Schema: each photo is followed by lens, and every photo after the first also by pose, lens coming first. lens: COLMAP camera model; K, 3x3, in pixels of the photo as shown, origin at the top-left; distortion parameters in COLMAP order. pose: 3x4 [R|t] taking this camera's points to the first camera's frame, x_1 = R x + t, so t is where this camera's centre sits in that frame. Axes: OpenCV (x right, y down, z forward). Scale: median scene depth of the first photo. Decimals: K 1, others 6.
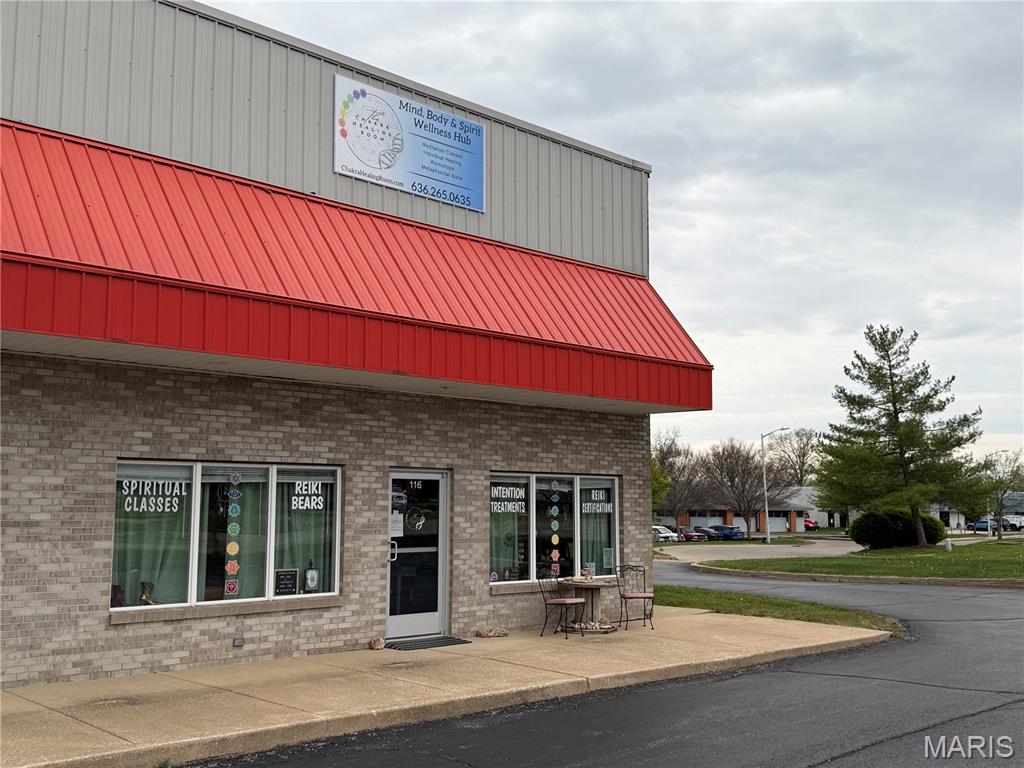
lens RADIAL K [[1068.7, 0, 515.0], [0, 1068.7, 388.2], [0, 0, 1]] dist [0.049676, 0.000000]
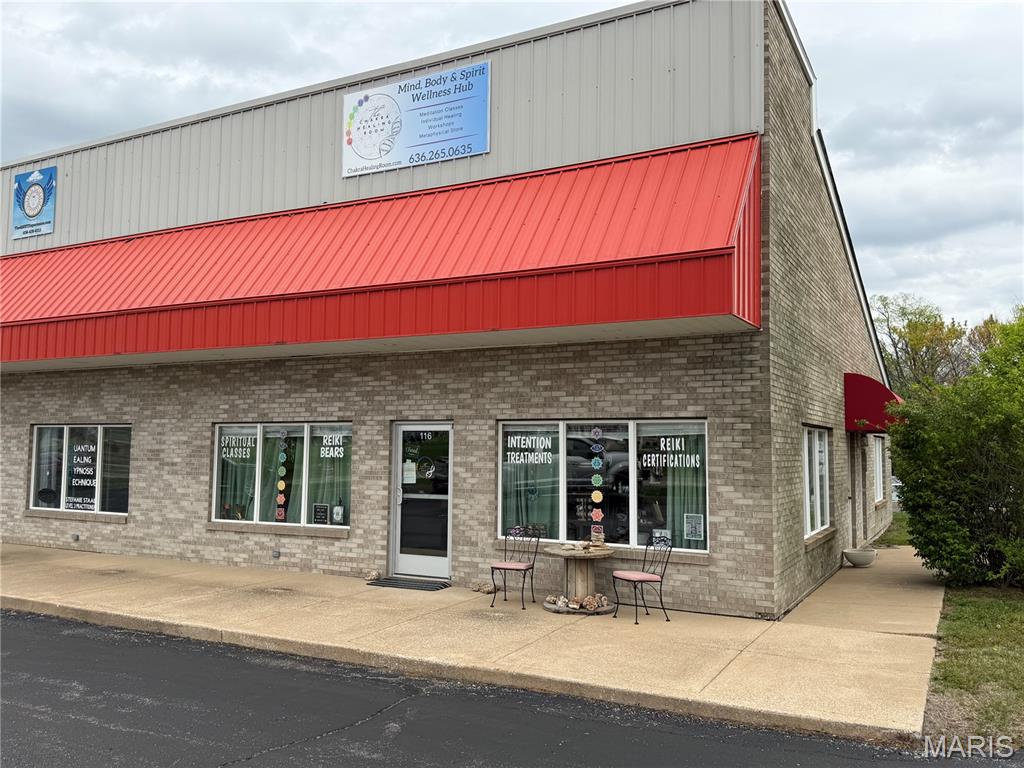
lens RADIAL K [[847.1, 0, 511.0], [0, 847.1, 387.0], [0, 0, 1]] dist [0.119606, -0.197664]
pose [[0.296519, -0.066327, -0.952721, 0.782596], [0.101072, 0.994162, -0.037755, 0.086219], [0.949663, -0.085098, 0.301492, 0.867805]]
